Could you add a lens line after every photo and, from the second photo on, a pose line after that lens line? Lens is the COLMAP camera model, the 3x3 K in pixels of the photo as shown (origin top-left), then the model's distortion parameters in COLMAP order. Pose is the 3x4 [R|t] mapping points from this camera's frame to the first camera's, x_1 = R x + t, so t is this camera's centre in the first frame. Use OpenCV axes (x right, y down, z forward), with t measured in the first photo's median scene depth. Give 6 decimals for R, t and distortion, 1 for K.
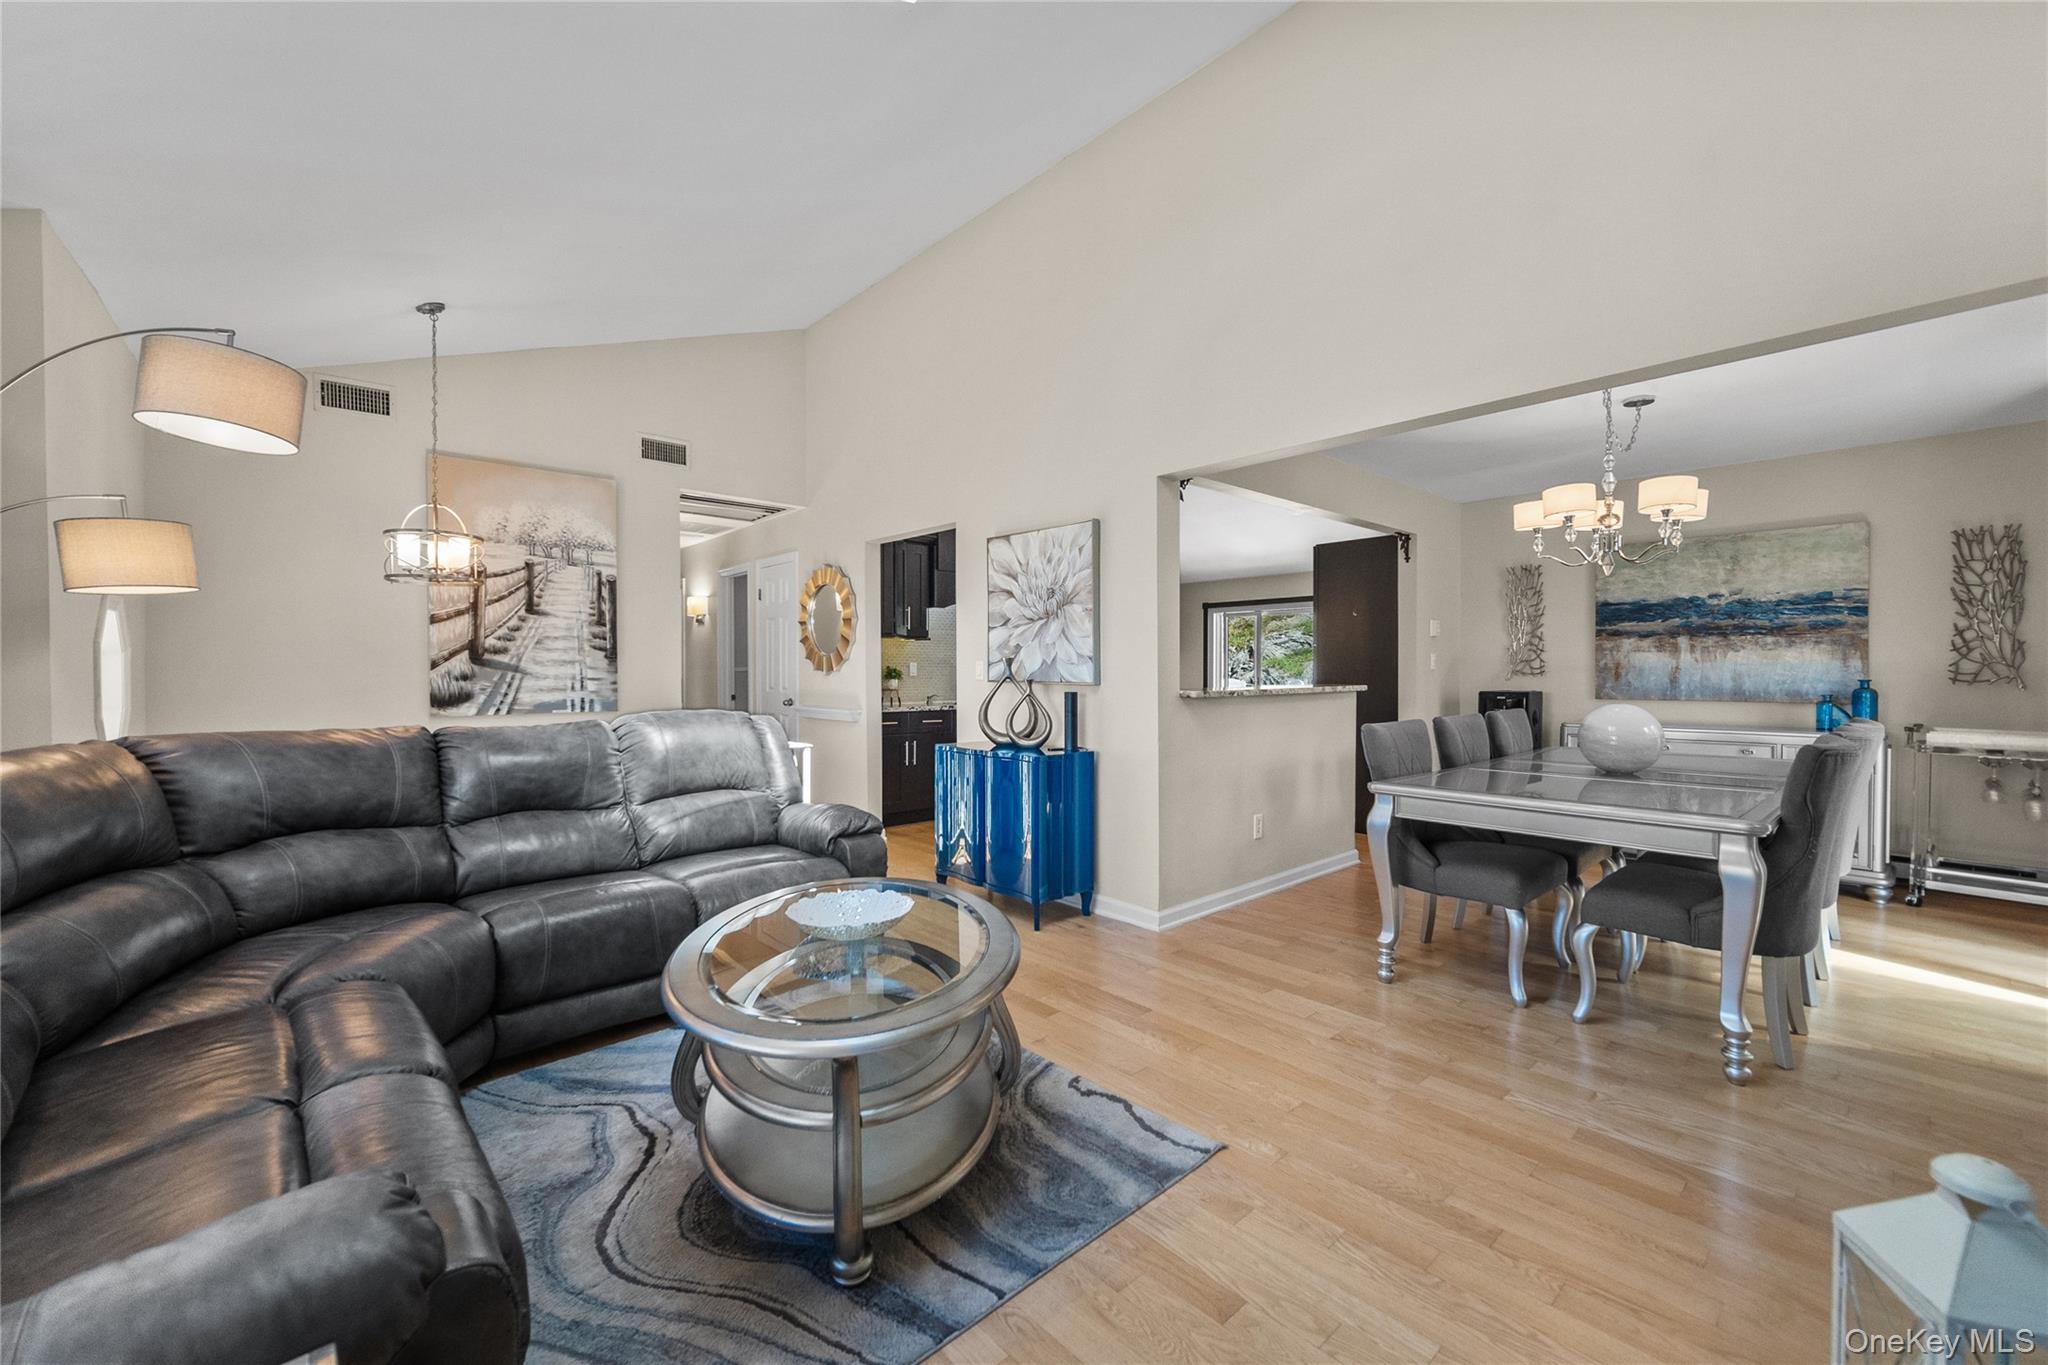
lens RADIAL K [[811.0, 0, 1022.3], [0, 811.0, 680.8], [0, 0, 1]] dist [-0.002637, -0.000228]
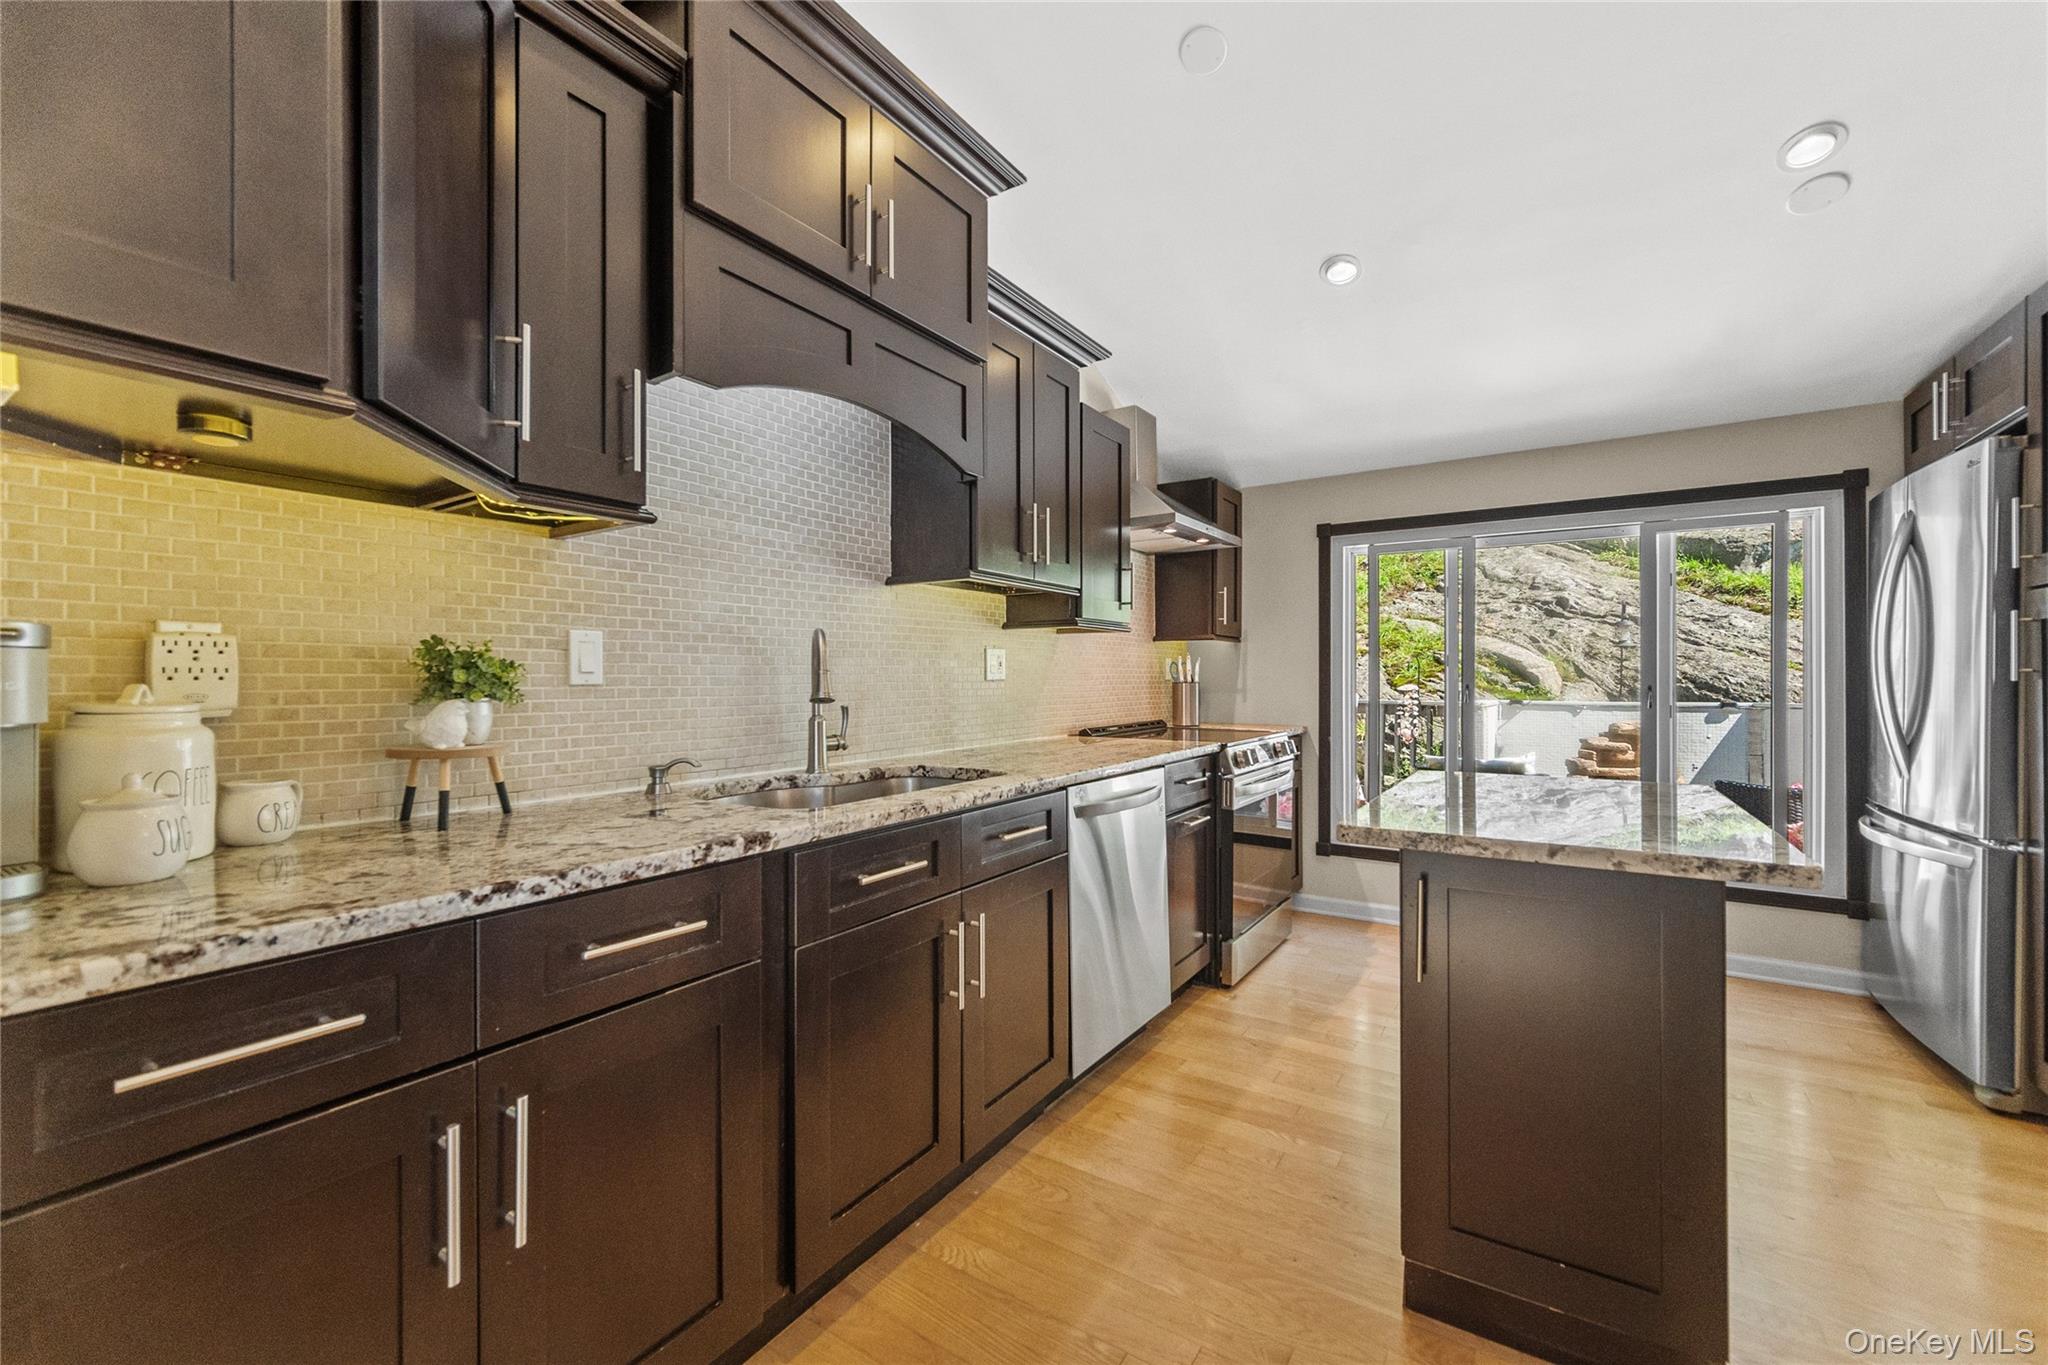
lens RADIAL K [[811.0, 0, 1026.3], [0, 811.0, 681.0], [0, 0, 1]] dist [-0.002637, -0.000228]
pose [[0.973156, -0.005830, 0.230073, -0.066014], [0.007478, 0.999952, -0.006288, -0.004740], [-0.230025, 0.007840, 0.973153, 0.758733]]
